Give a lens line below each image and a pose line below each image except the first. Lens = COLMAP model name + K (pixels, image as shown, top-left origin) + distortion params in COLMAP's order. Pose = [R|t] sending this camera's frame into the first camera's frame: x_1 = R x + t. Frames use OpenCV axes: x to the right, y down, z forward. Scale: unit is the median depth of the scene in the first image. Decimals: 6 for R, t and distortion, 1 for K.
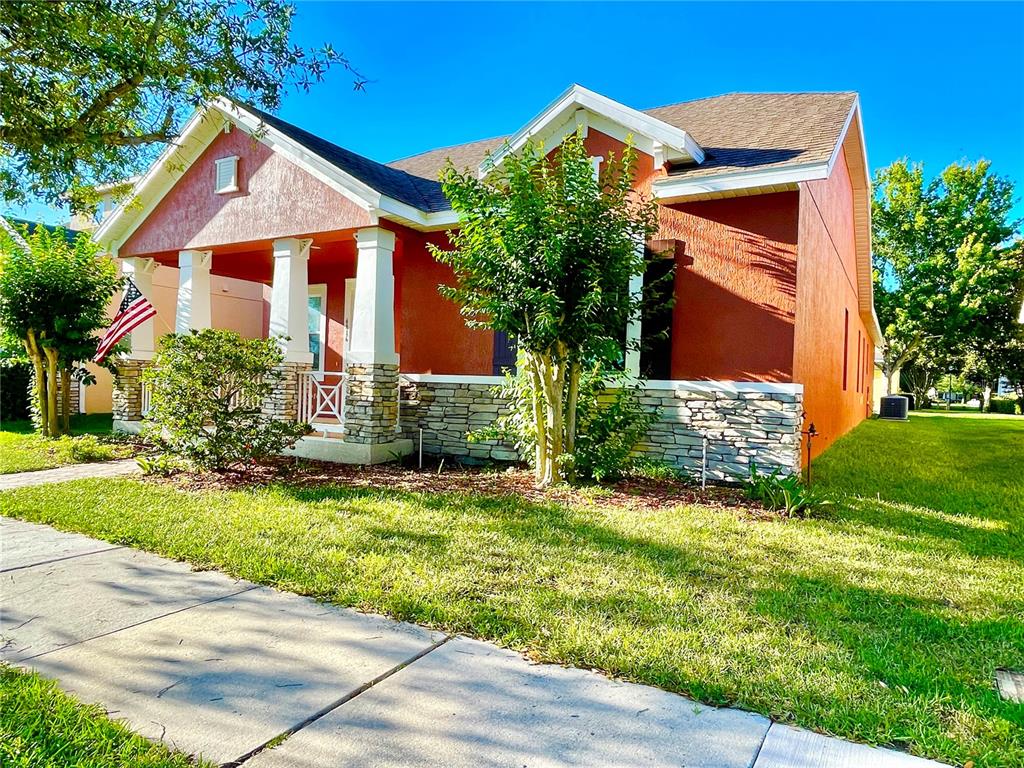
lens RADIAL K [[658.1, 0, 511.8], [0, 658.1, 389.9], [0, 0, 1]] dist [-0.004883, -0.003506]
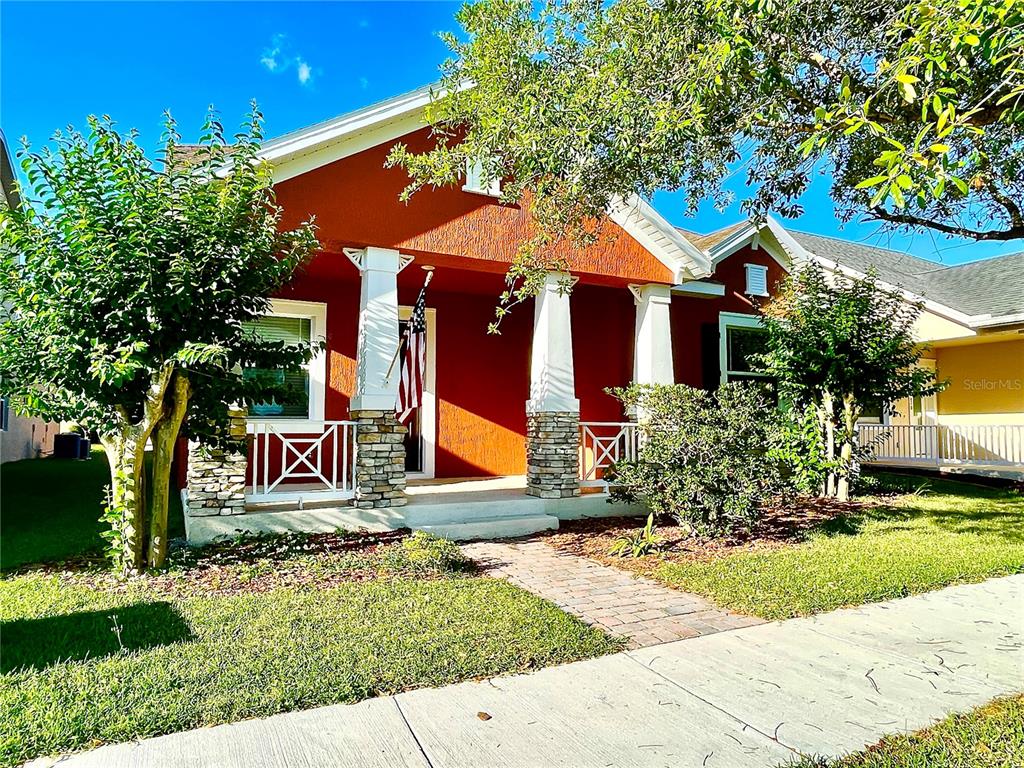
lens RADIAL K [[658.1, 0, 505.3], [0, 658.1, 383.2], [0, 0, 1]] dist [-0.004883, -0.003506]
pose [[0.531619, 0.028379, 0.846508, -1.144665], [0.021563, 0.998661, -0.047021, -0.042328], [-0.846709, 0.043251, 0.530295, 0.611342]]
